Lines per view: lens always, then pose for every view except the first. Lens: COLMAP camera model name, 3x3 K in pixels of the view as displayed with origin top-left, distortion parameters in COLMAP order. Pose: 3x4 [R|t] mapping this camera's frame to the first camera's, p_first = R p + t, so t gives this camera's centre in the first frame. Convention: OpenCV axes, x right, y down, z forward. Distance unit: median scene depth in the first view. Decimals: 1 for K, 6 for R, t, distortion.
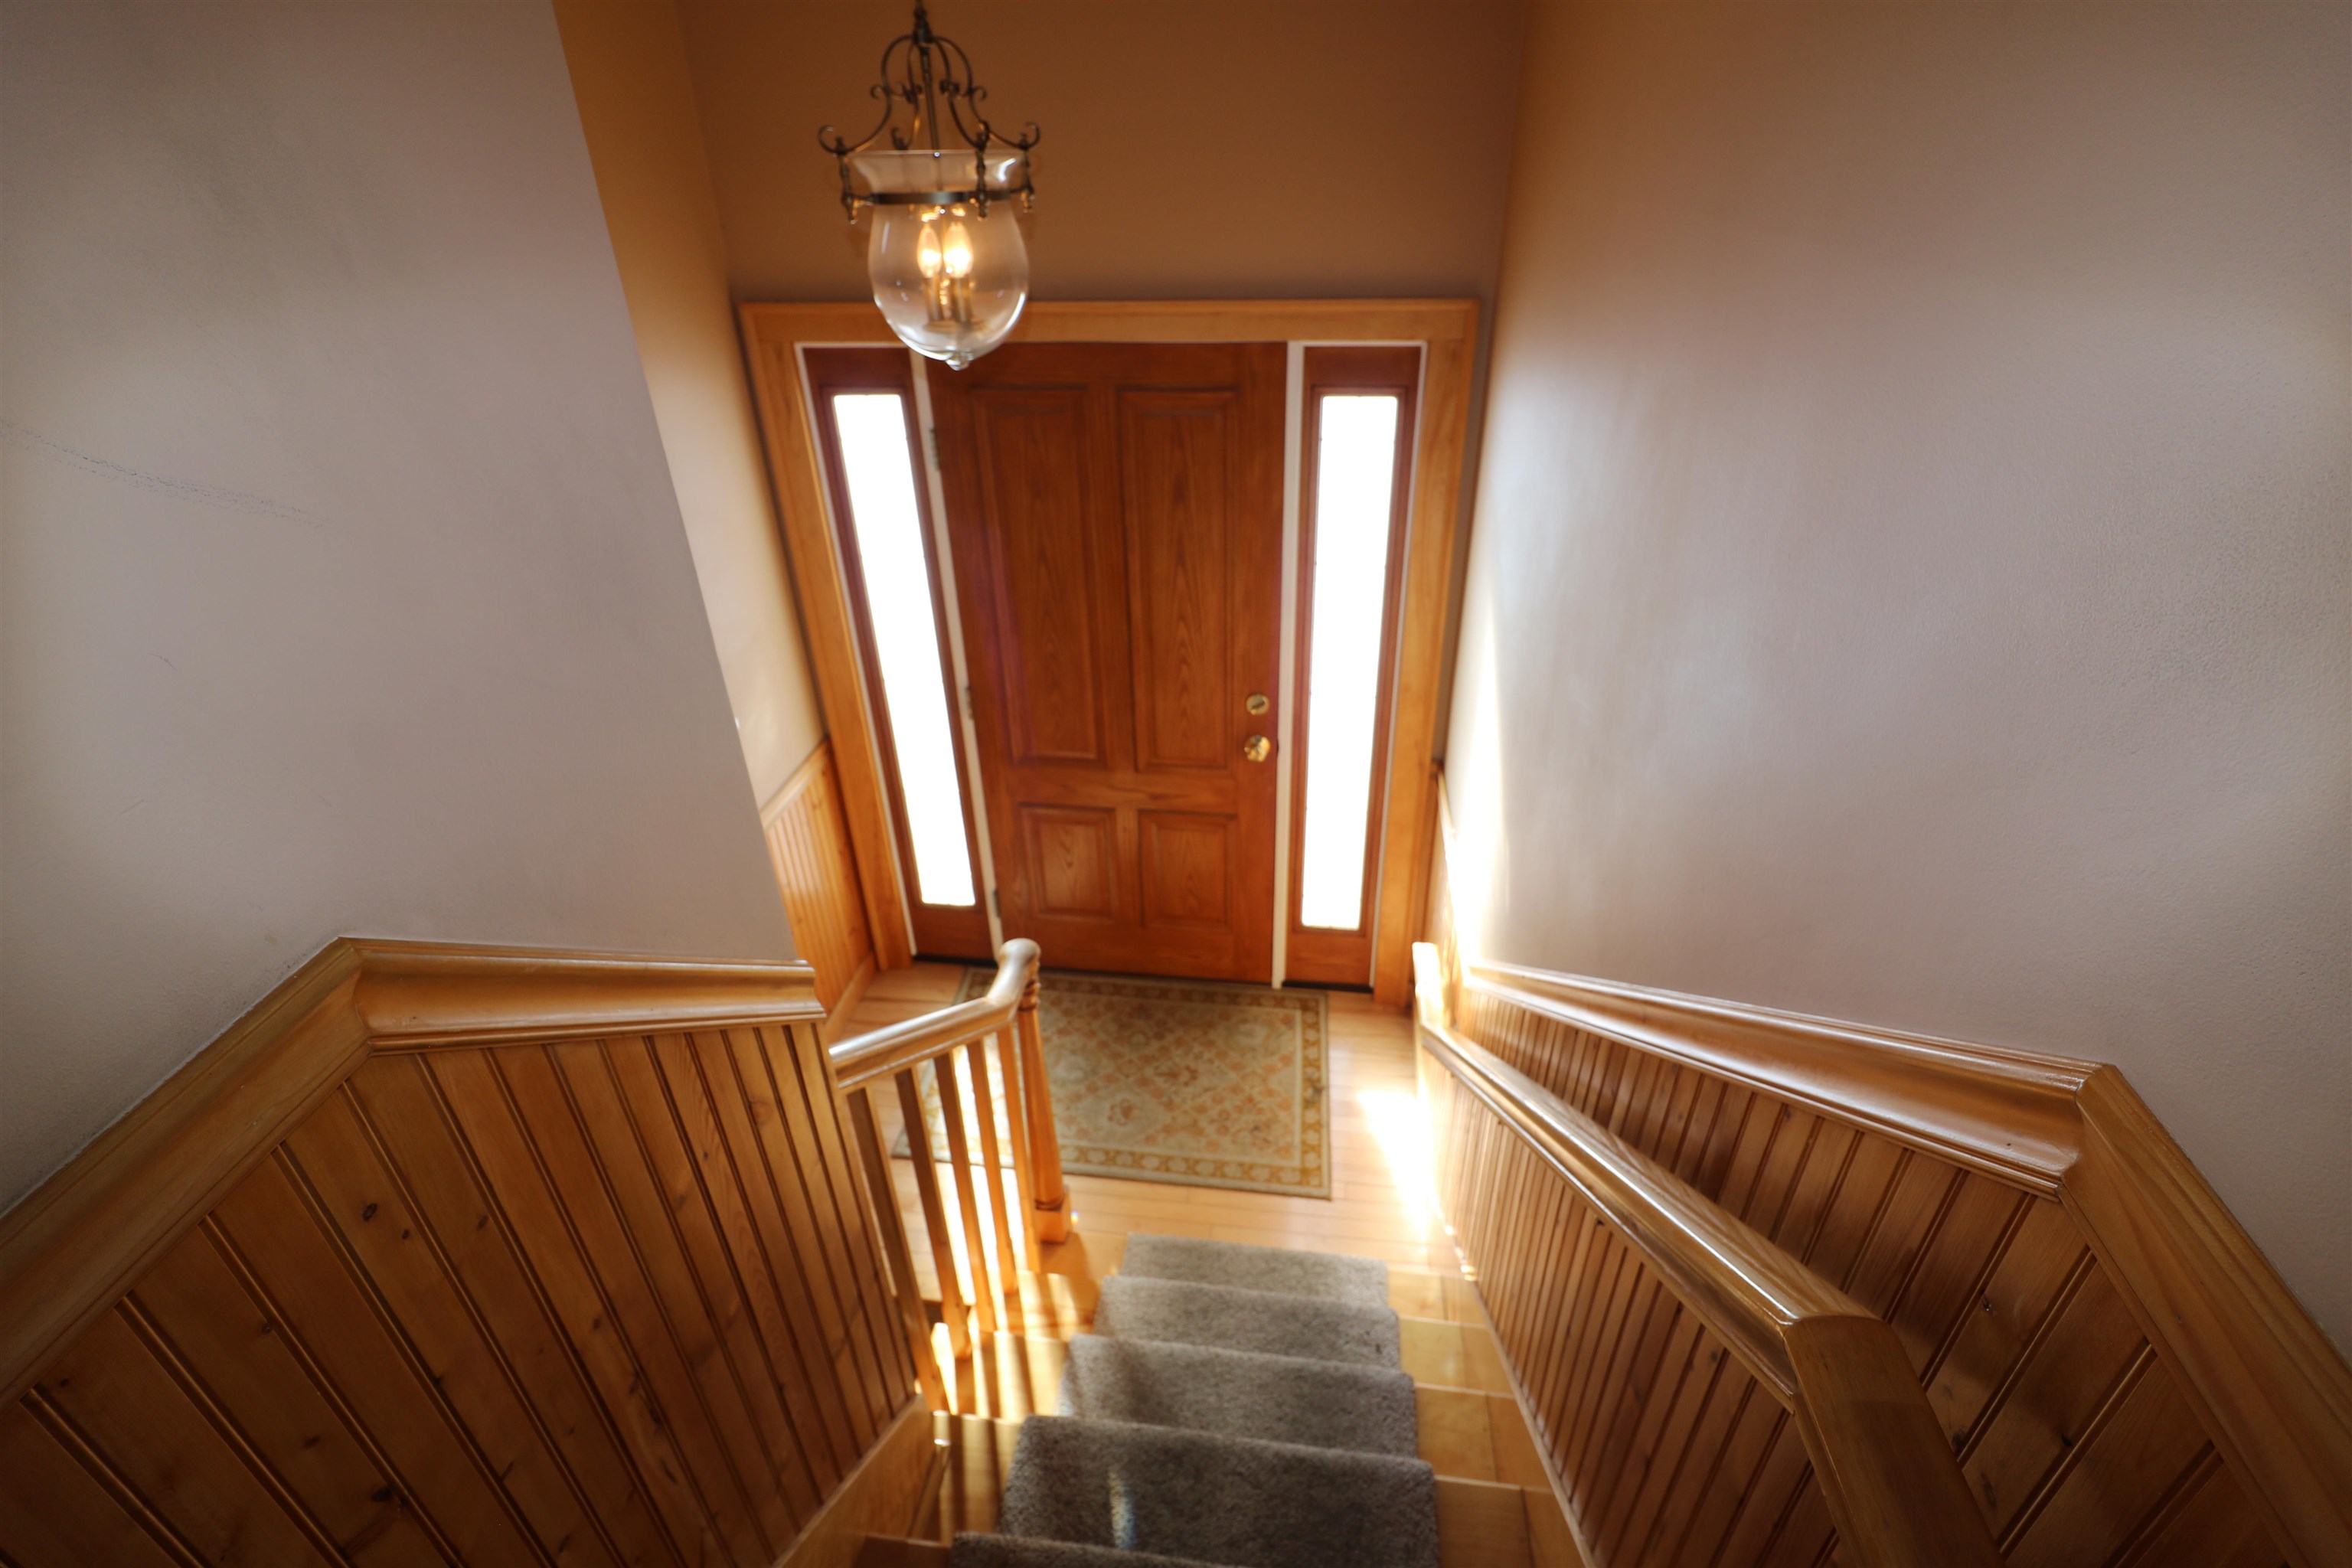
lens RADIAL K [[1097.0, 0, 1190.3], [0, 1097.0, 763.9], [0, 0, 1]] dist [-0.014021, -0.004762]
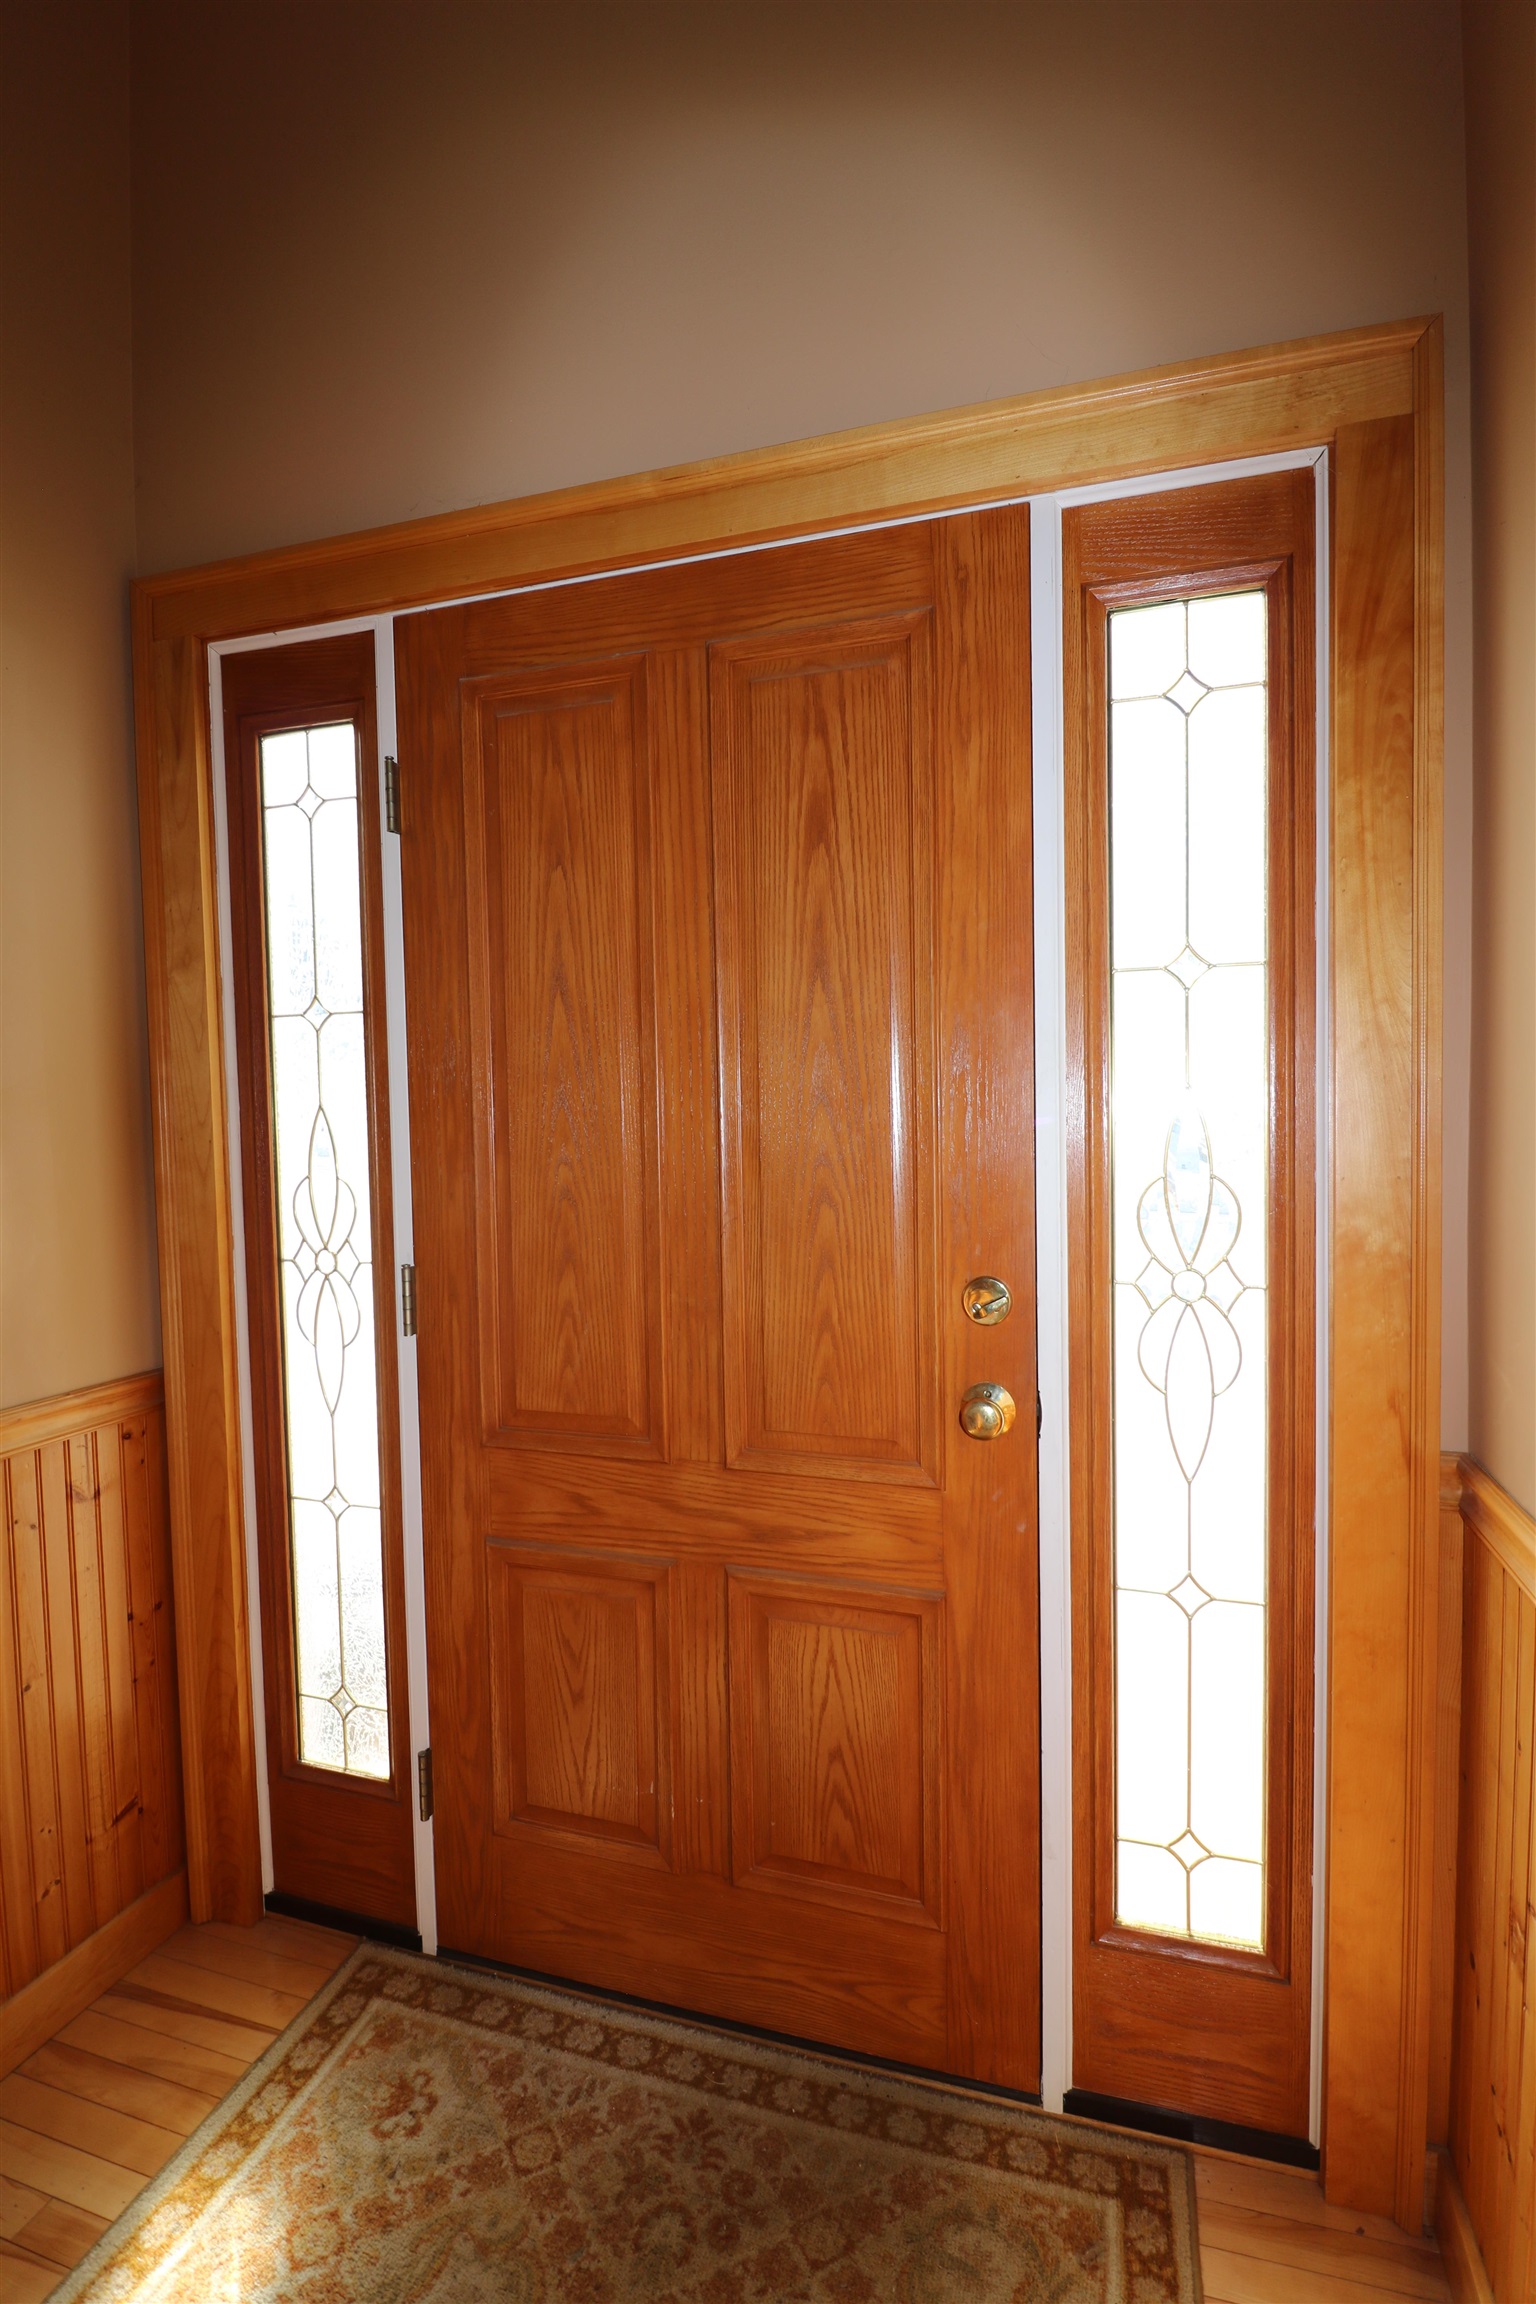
lens RADIAL K [[1074.6, 0, 782.3], [0, 1074.6, 1164.4], [0, 0, 1]] dist [-0.014021, -0.004762]
pose [[0.983514, 0.008305, -0.180641, 0.055094], [-0.091747, 0.883744, -0.458889, 0.098634], [0.155830, 0.467897, 0.869936, 0.560968]]
